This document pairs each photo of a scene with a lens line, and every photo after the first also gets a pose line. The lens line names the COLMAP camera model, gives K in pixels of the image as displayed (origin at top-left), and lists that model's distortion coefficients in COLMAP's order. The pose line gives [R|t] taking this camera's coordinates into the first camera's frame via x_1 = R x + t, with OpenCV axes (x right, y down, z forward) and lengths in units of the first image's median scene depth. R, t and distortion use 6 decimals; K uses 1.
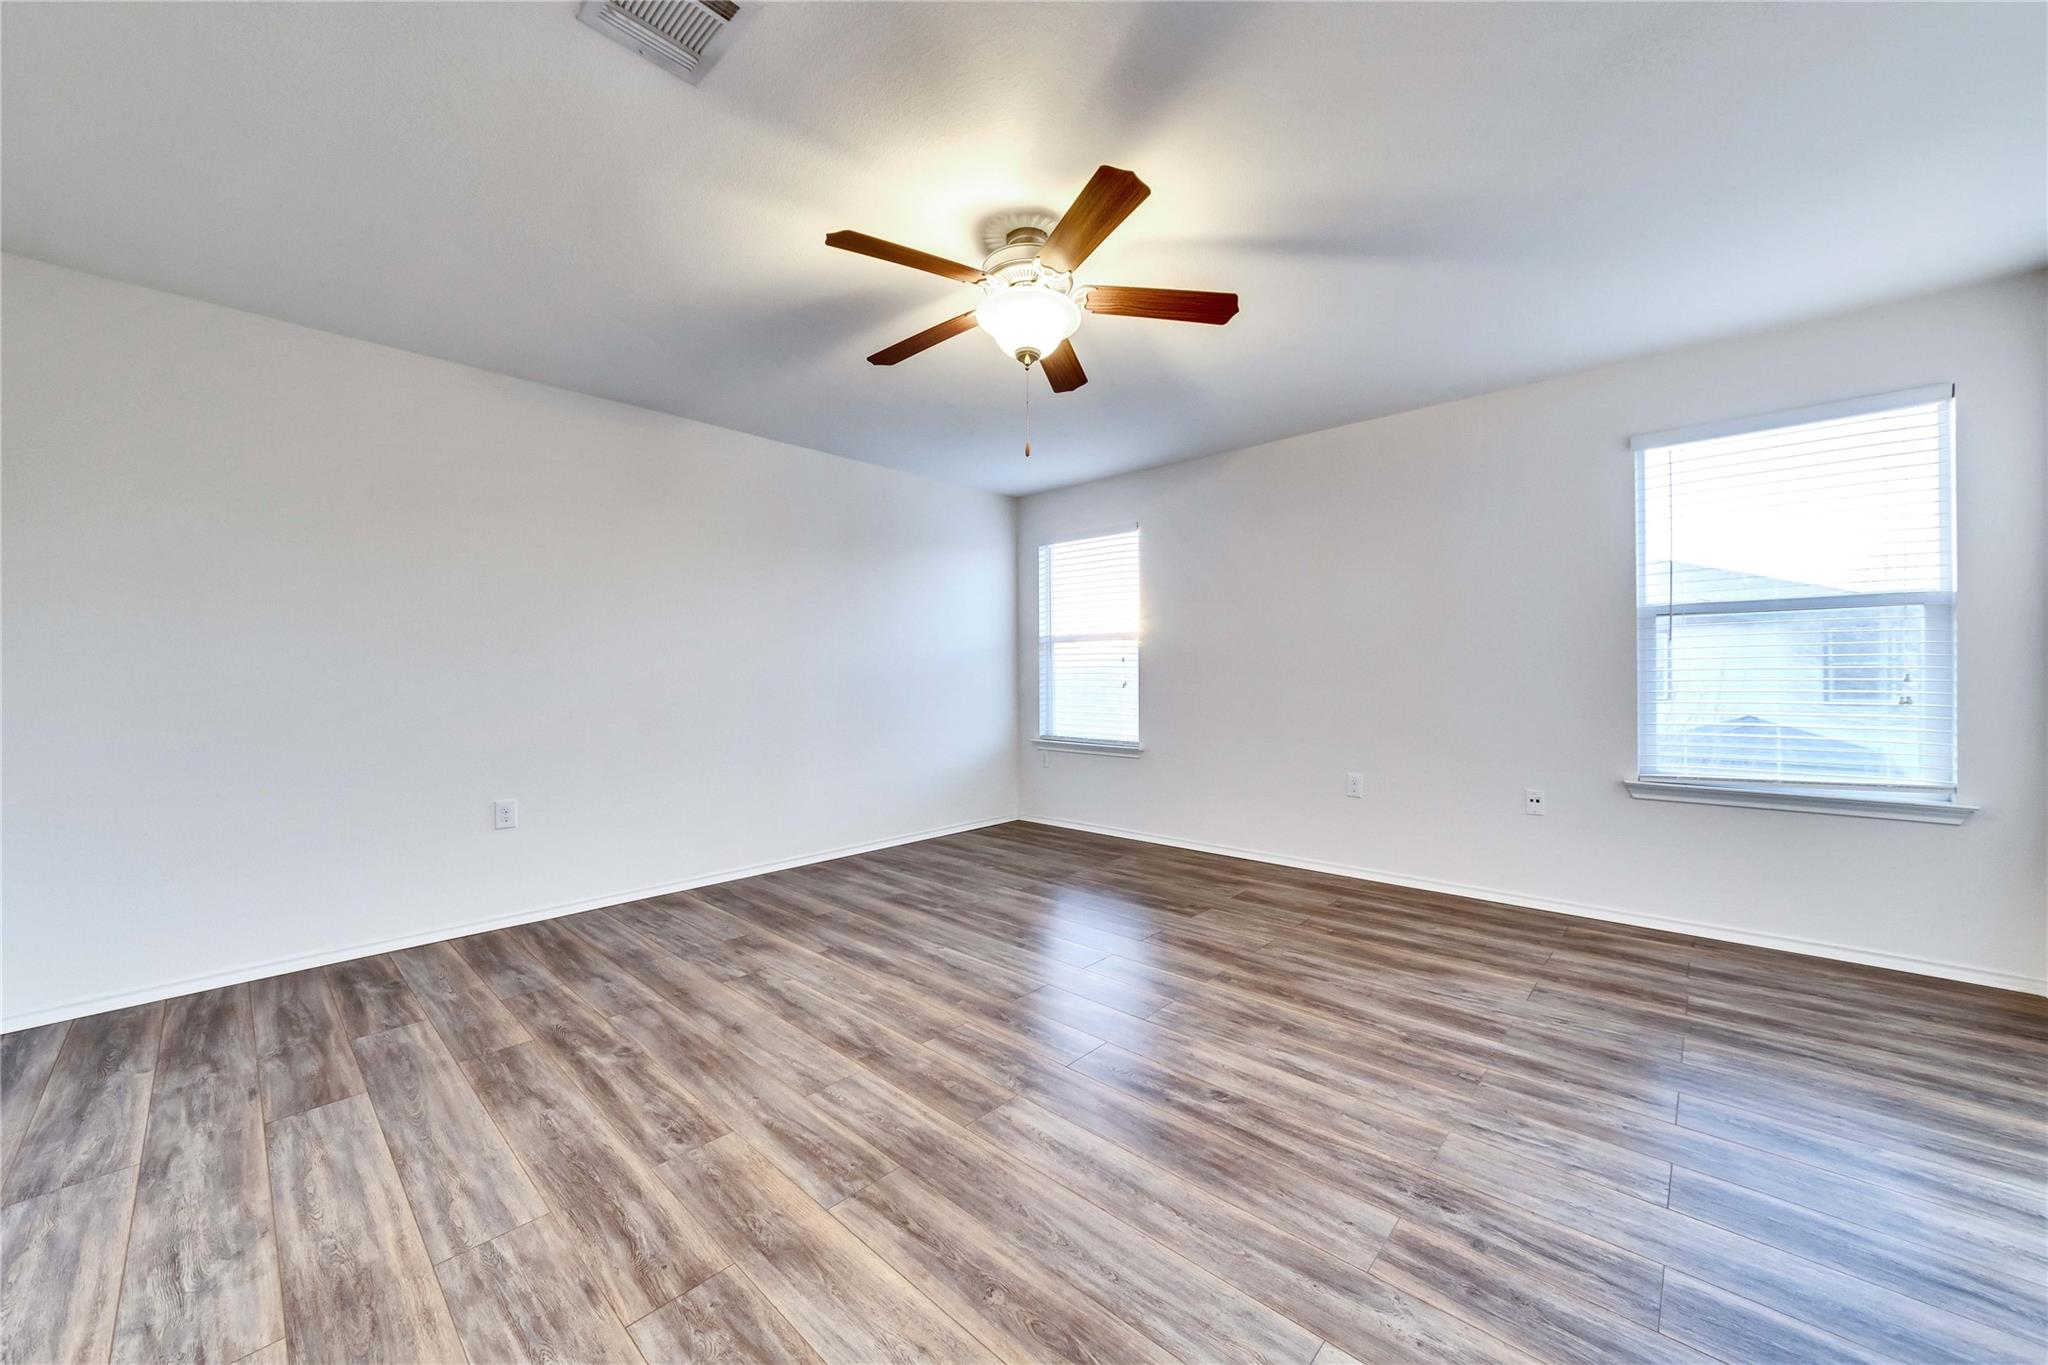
lens RADIAL K [[857.2, 0, 1024.0], [0, 857.2, 682.5], [0, 0, 1]] dist [0.000941, 0.000437]
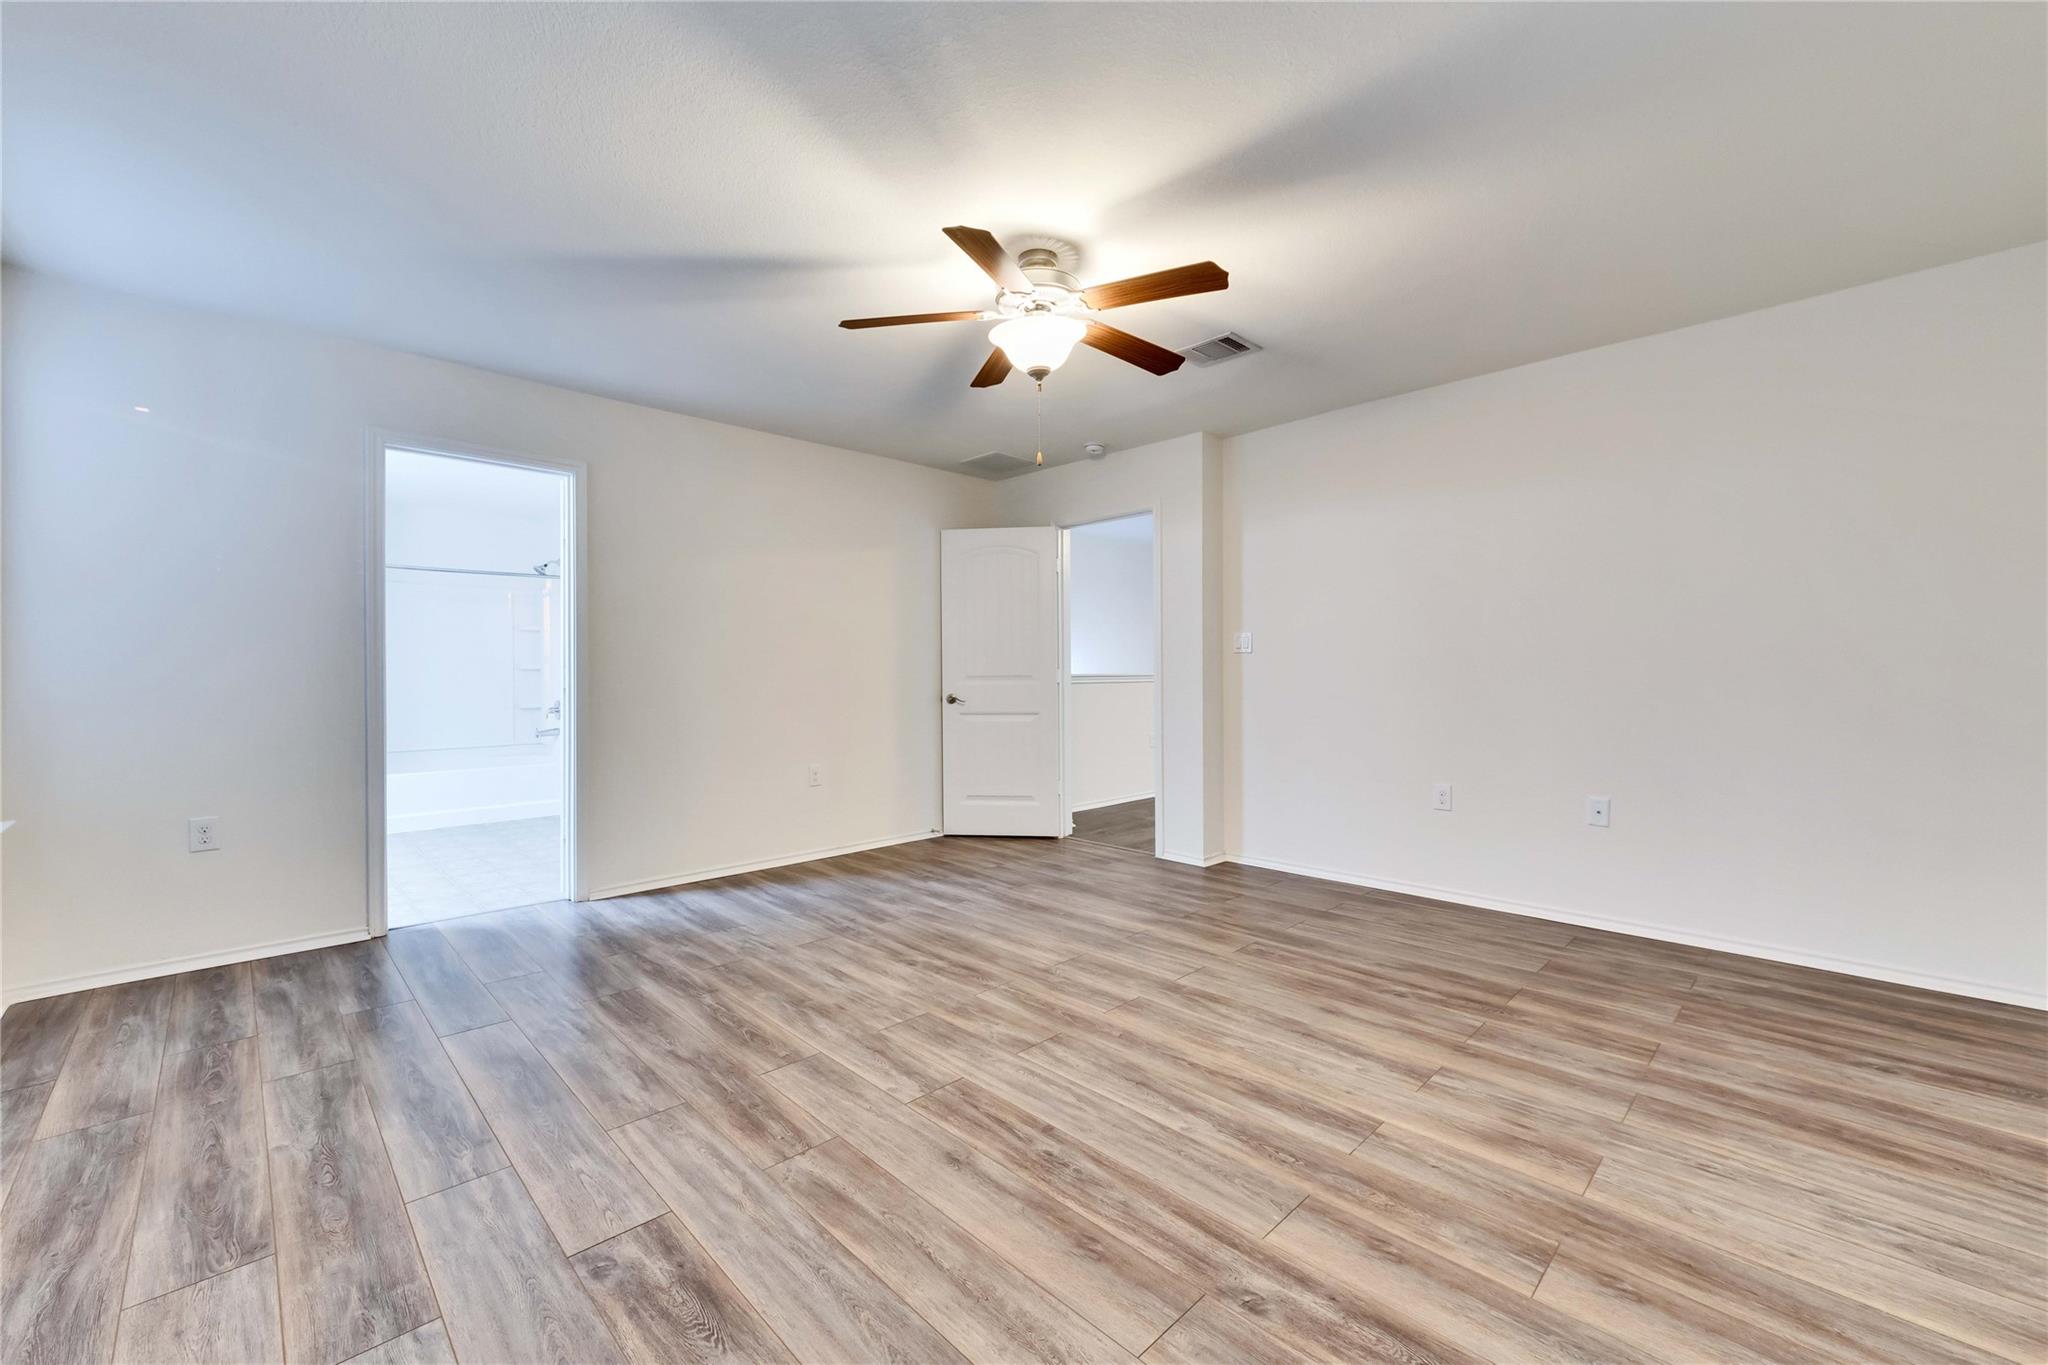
lens RADIAL K [[857.2, 0, 1024.0], [0, 857.2, 682.5], [0, 0, 1]] dist [0.000941, 0.000437]
pose [[-0.999126, 0.009773, 0.040638, -0.017865], [0.010679, 0.999697, 0.022157, -0.014998], [-0.040409, 0.022571, -0.998928, 2.094997]]
